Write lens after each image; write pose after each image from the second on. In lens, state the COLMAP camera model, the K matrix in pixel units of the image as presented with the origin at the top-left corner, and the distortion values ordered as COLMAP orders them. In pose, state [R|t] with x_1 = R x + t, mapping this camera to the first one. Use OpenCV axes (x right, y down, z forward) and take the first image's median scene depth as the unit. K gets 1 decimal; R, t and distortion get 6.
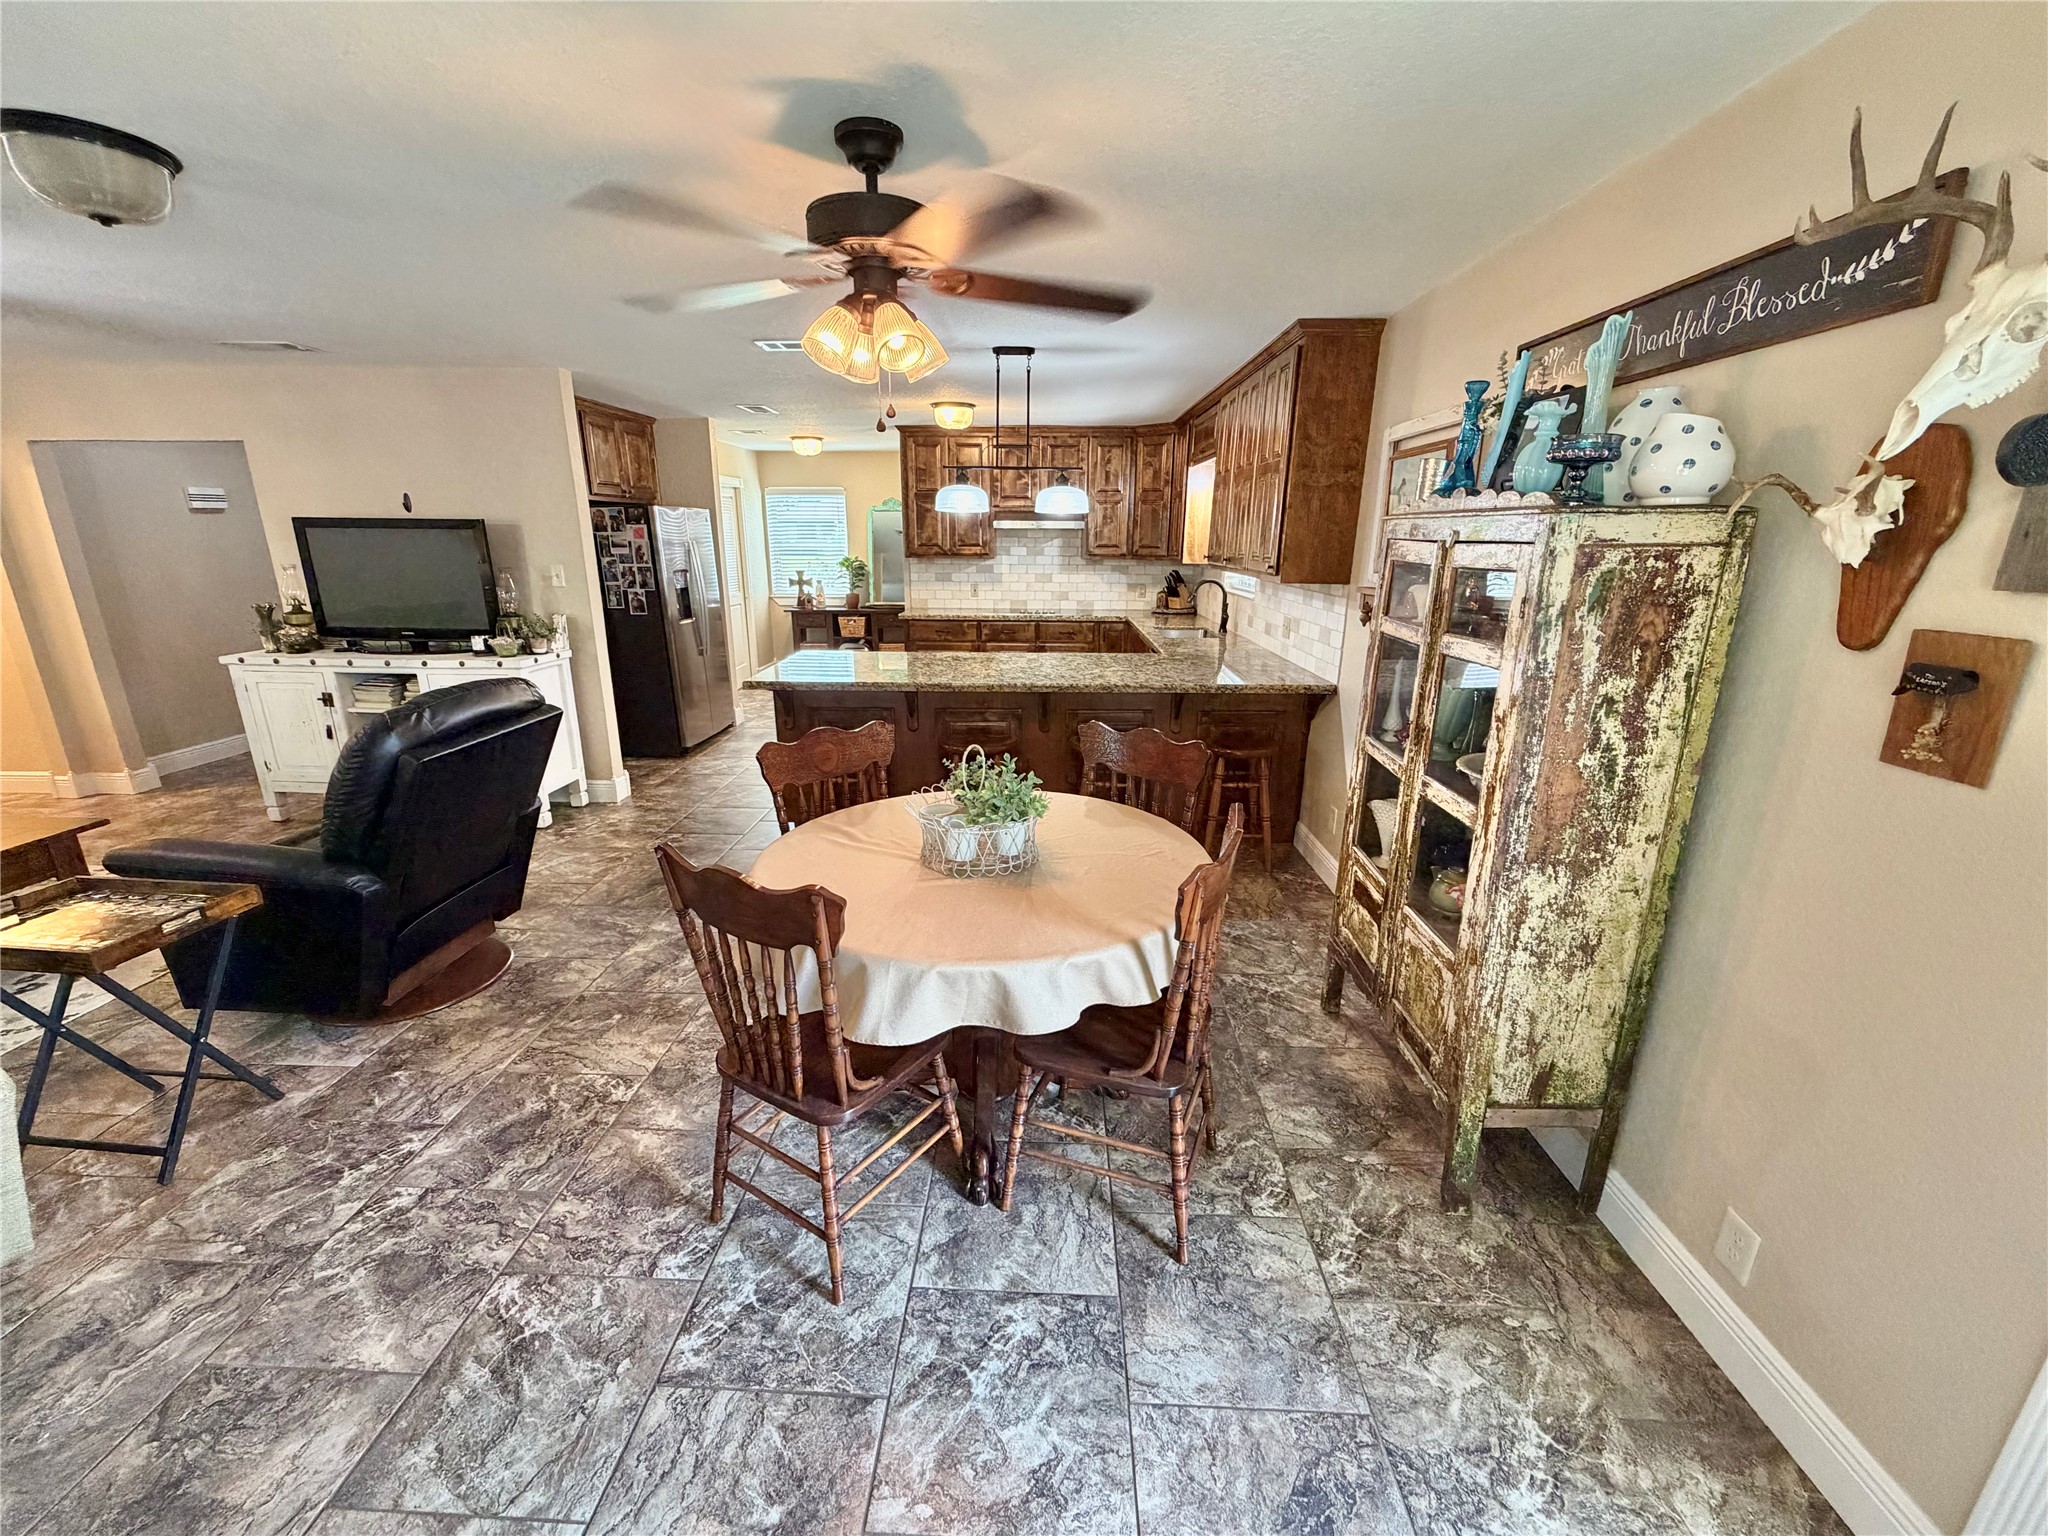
lens RADIAL K [[816.5, 0, 1017.6], [0, 816.5, 770.9], [0, 0, 1]] dist [-0.000972, 0.000561]
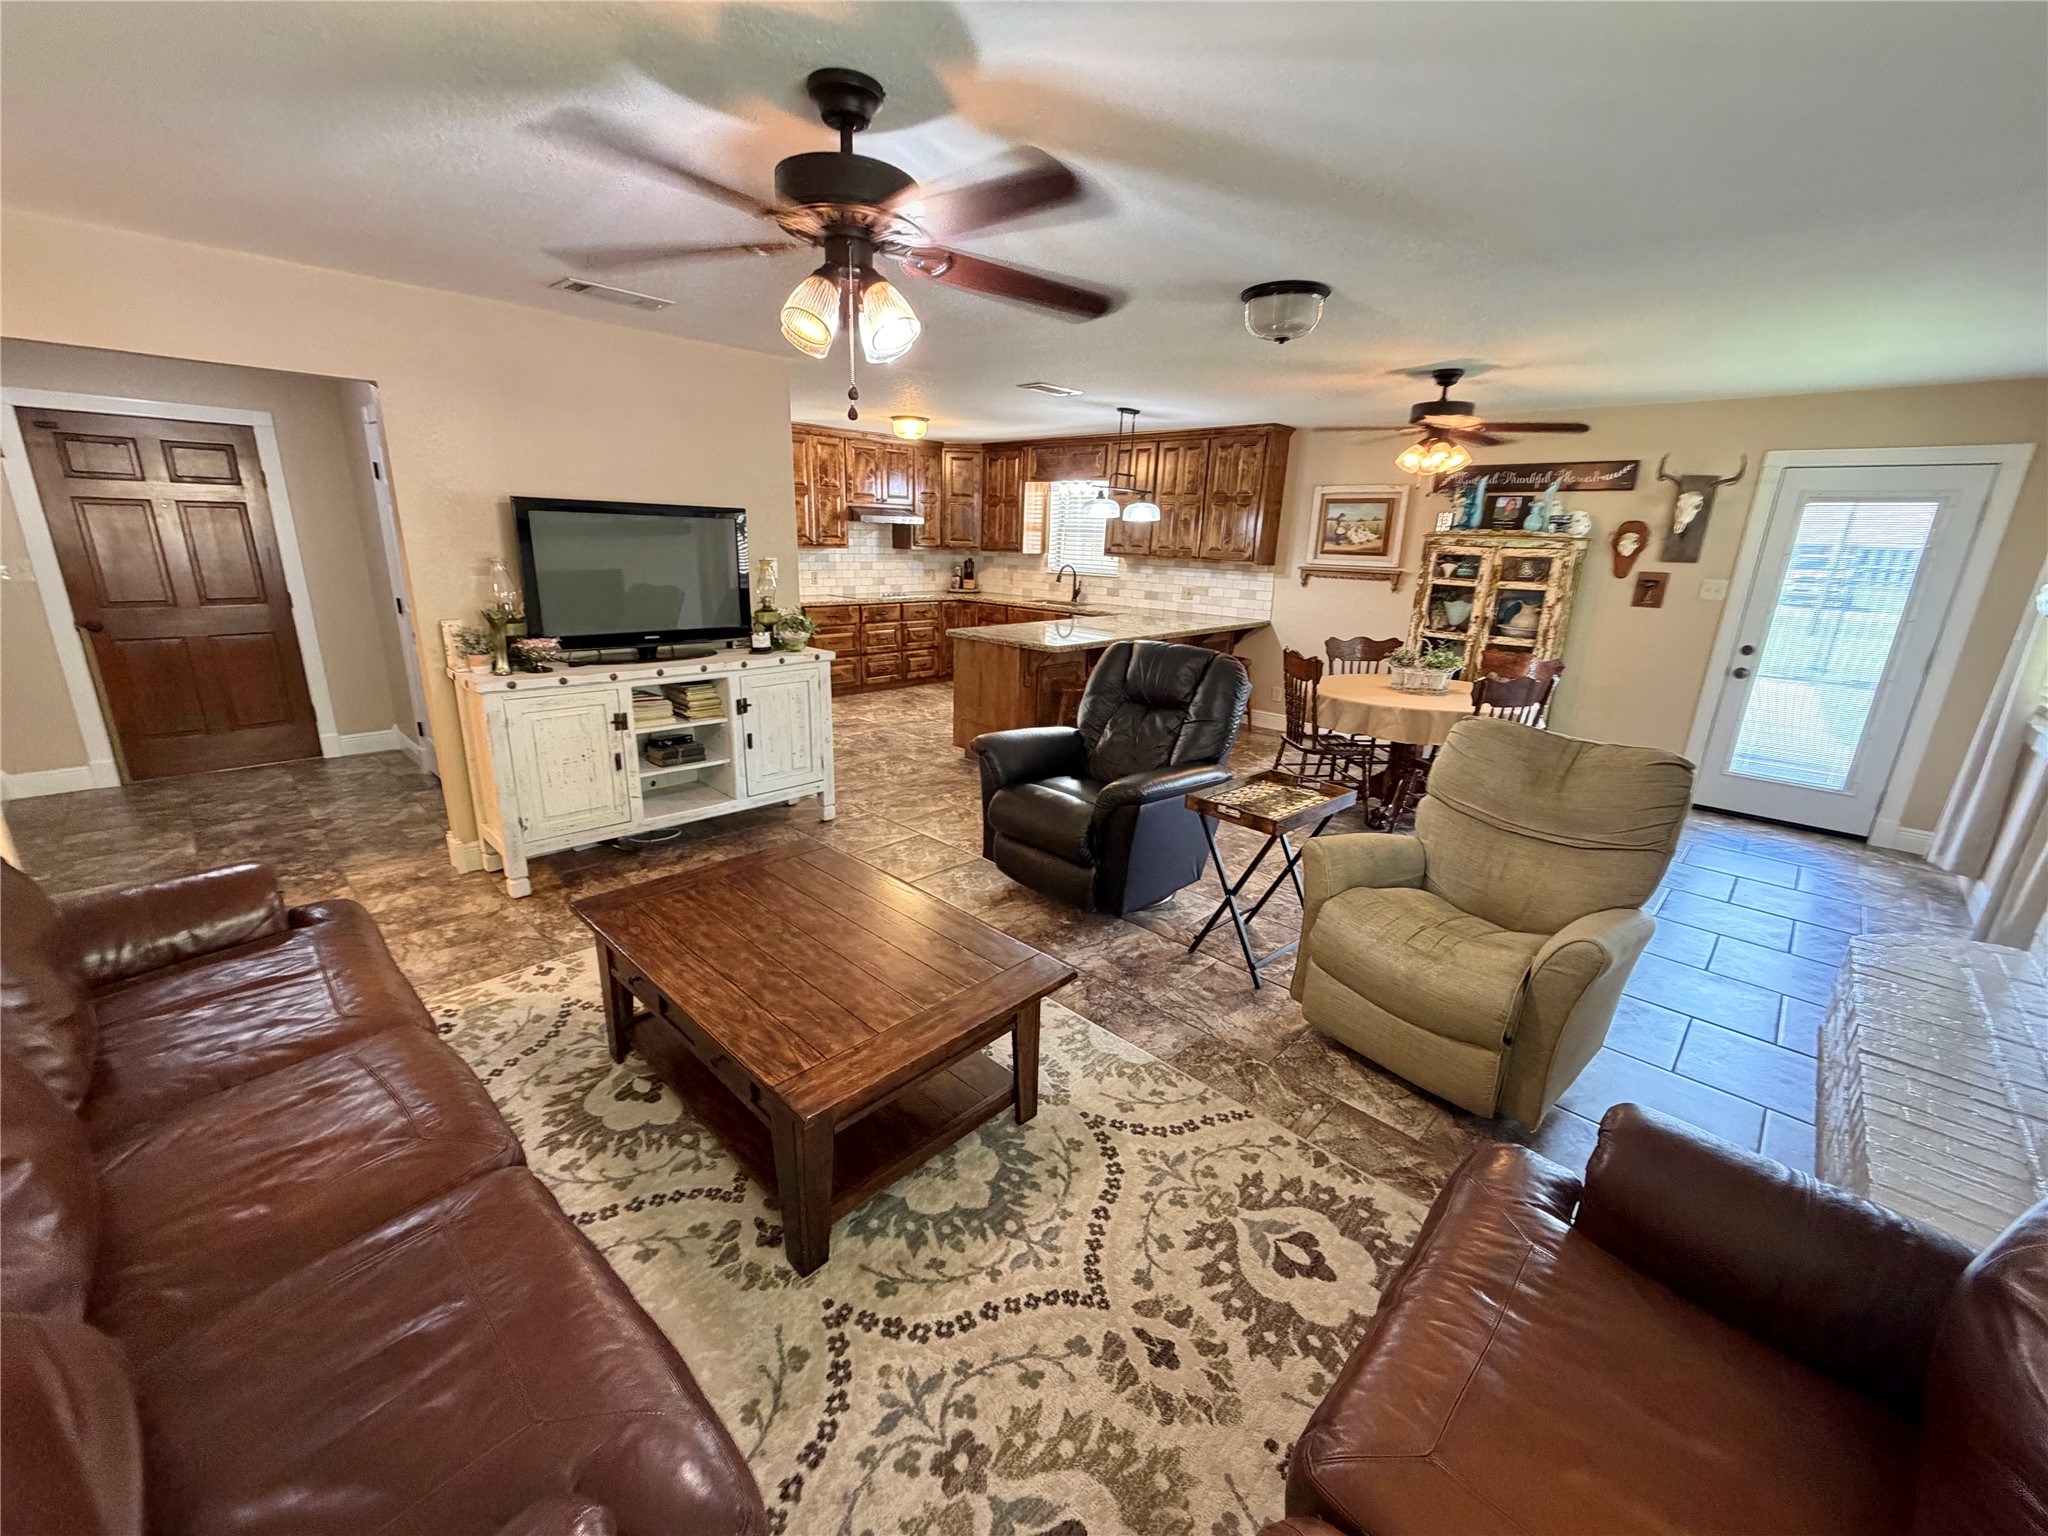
lens RADIAL K [[816.5, 0, 1017.4], [0, 816.5, 769.9], [0, 0, 1]] dist [-0.000972, 0.000561]
pose [[0.671063, -0.191902, 0.716134, -0.917361], [0.181713, 0.979032, 0.092075, -0.032989], [-0.718787, 0.068343, 0.691863, 0.110152]]
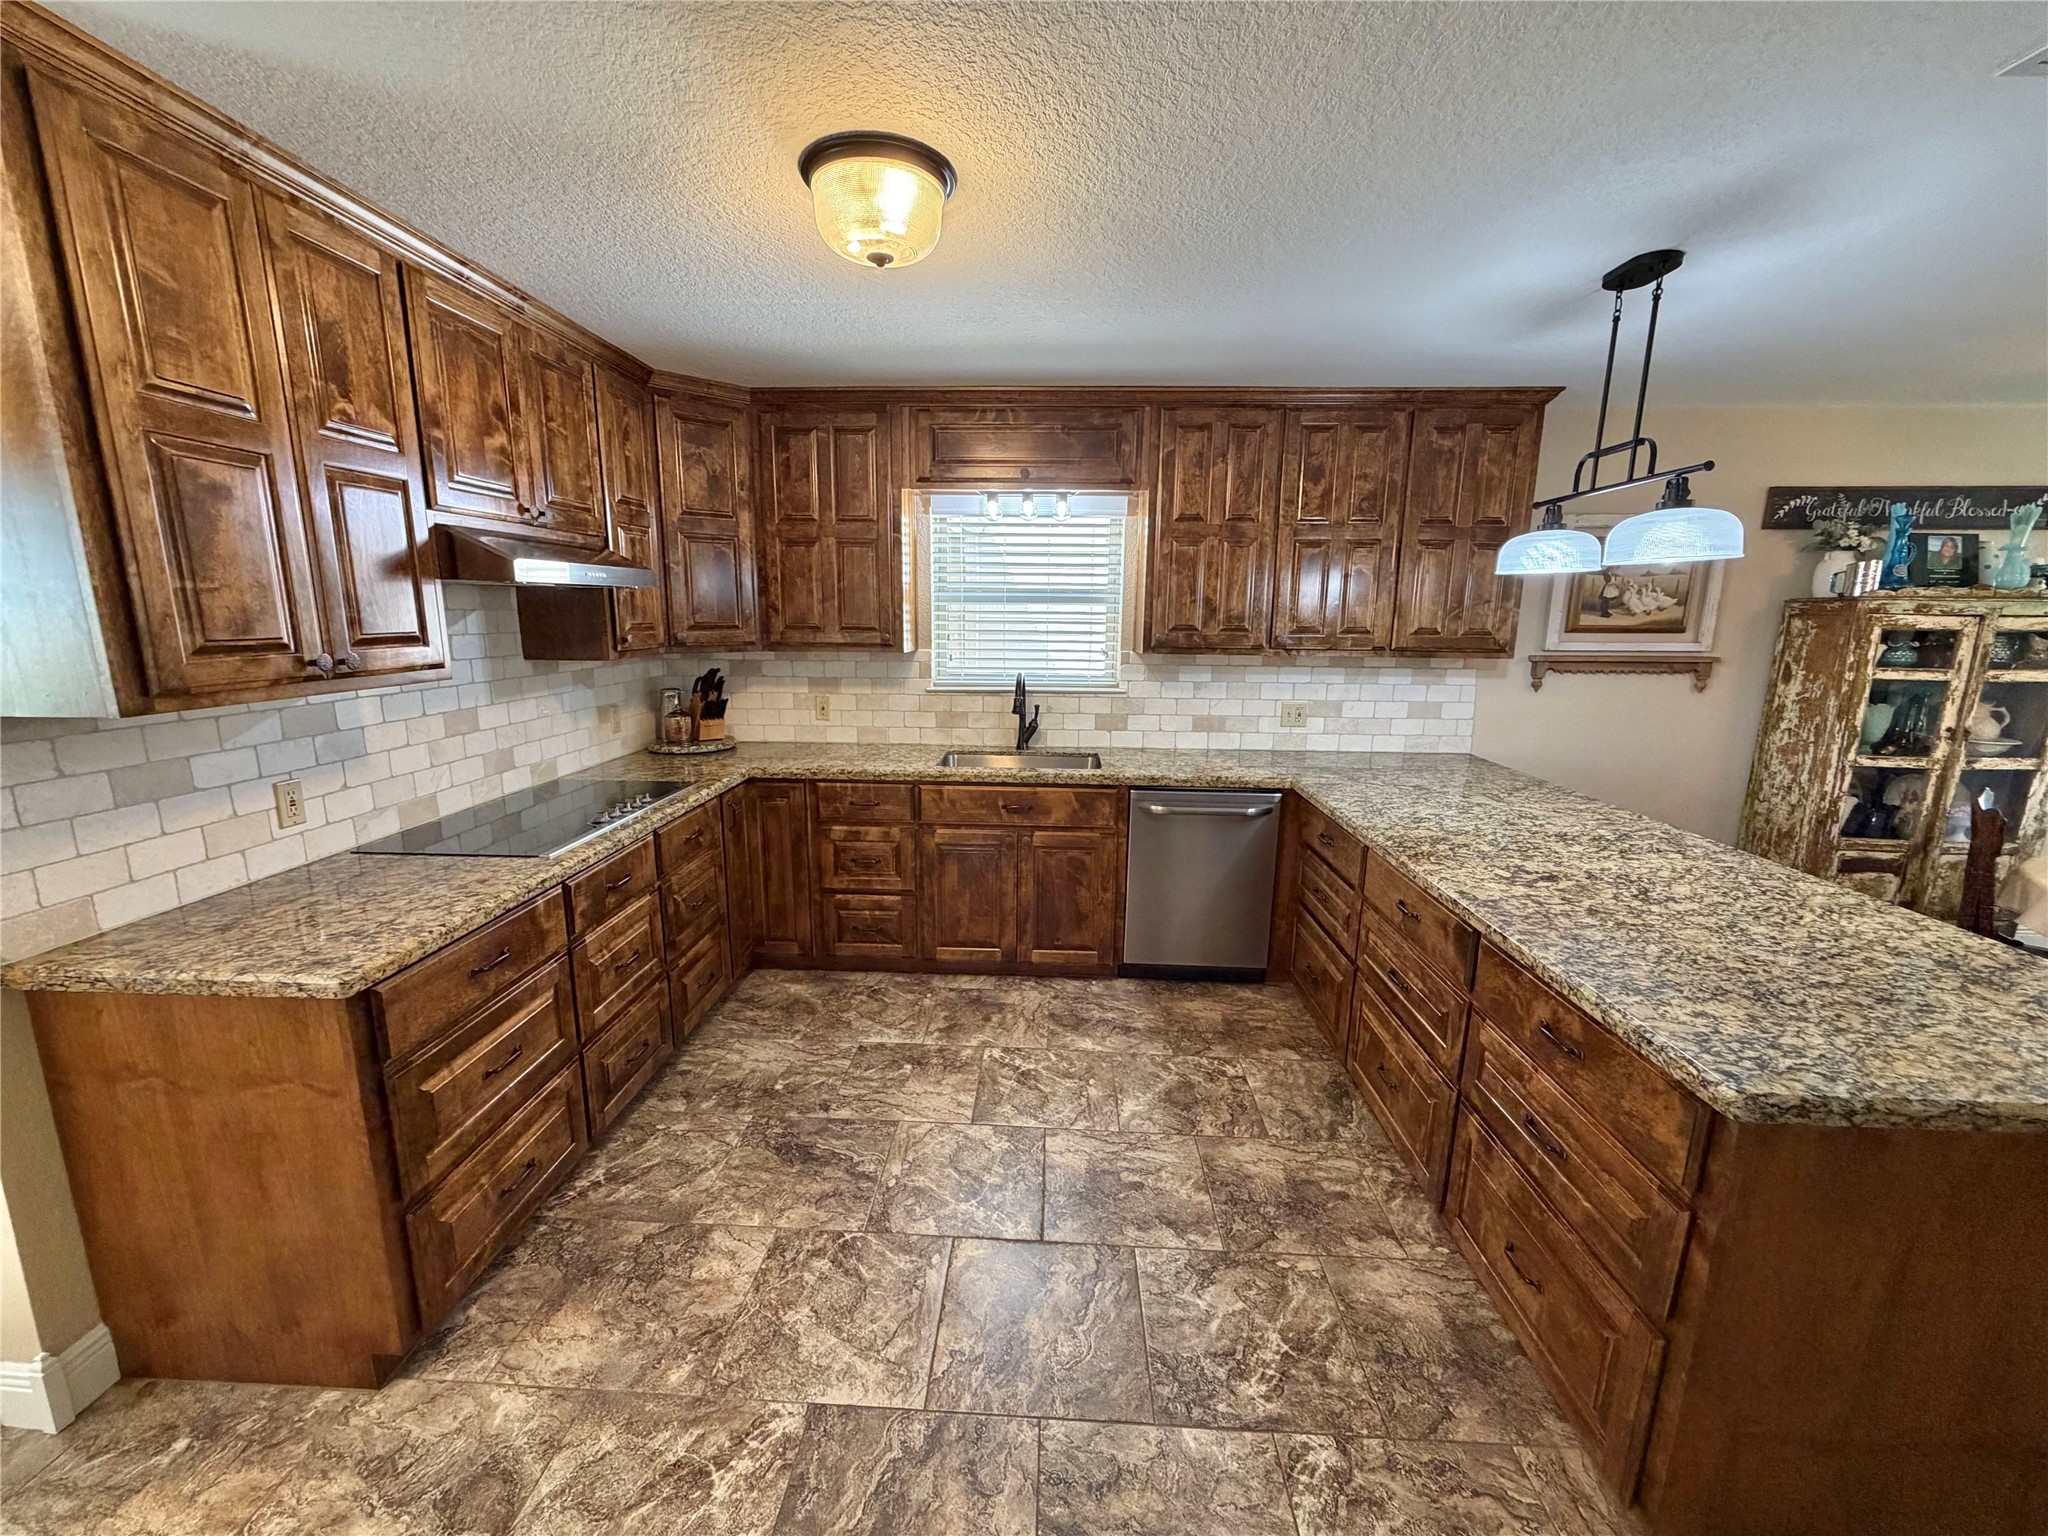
lens RADIAL K [[816.5, 0, 1017.9], [0, 816.5, 770.1], [0, 0, 1]] dist [-0.000972, 0.000561]
pose [[0.017906, -0.201068, 0.979414, -0.411670], [0.271121, 0.943846, 0.188809, -0.288332], [-0.962379, 0.262159, 0.071415, 0.990689]]
